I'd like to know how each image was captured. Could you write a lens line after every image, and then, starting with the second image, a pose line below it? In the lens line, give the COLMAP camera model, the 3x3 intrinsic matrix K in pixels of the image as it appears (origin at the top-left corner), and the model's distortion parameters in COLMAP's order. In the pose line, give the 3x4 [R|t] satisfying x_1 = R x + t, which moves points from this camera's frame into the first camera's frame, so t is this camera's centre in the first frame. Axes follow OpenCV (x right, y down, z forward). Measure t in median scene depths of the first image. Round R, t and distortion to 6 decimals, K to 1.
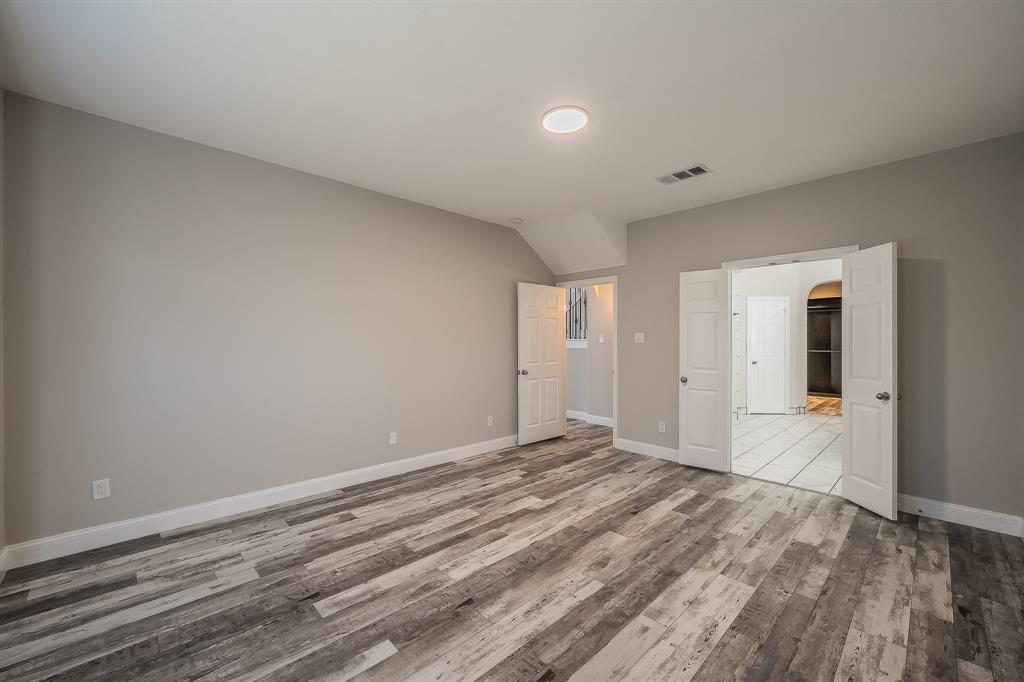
lens RADIAL K [[416.8, 0, 513.0], [0, 416.8, 341.0], [0, 0, 1]] dist [-0.002765, -0.000628]
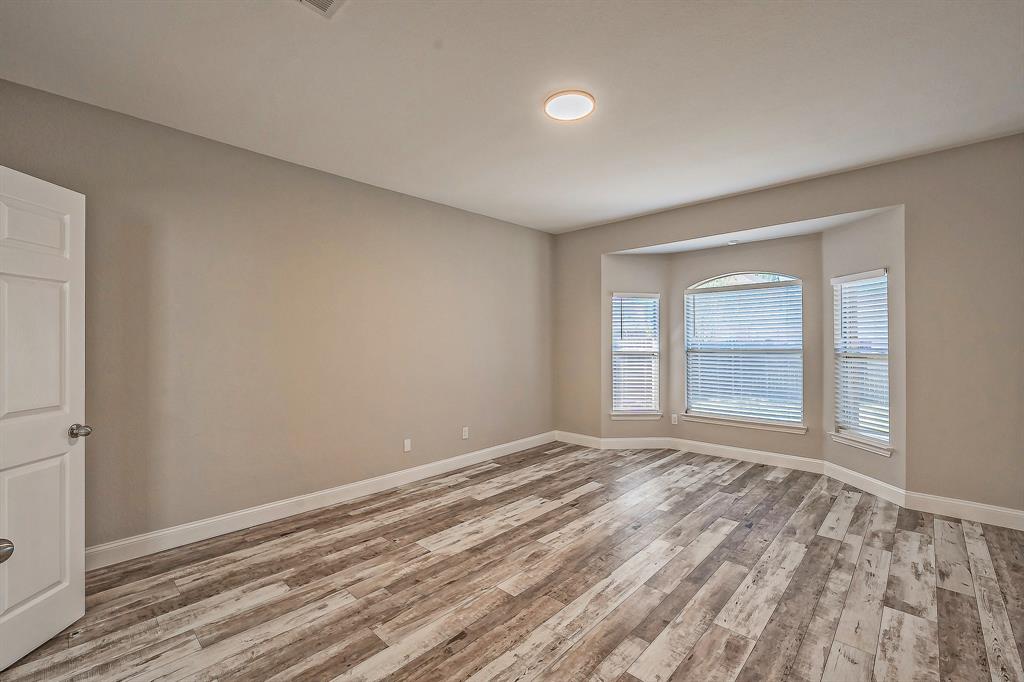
lens RADIAL K [[427.3, 0, 511.0], [0, 427.3, 340.7], [0, 0, 1]] dist [0.002571, 0.000372]
pose [[-0.999407, 0.003193, -0.034292, 0.287086], [0.003203, 0.999995, -0.000235, -0.004711], [0.034291, -0.000344, -0.999412, 1.926208]]
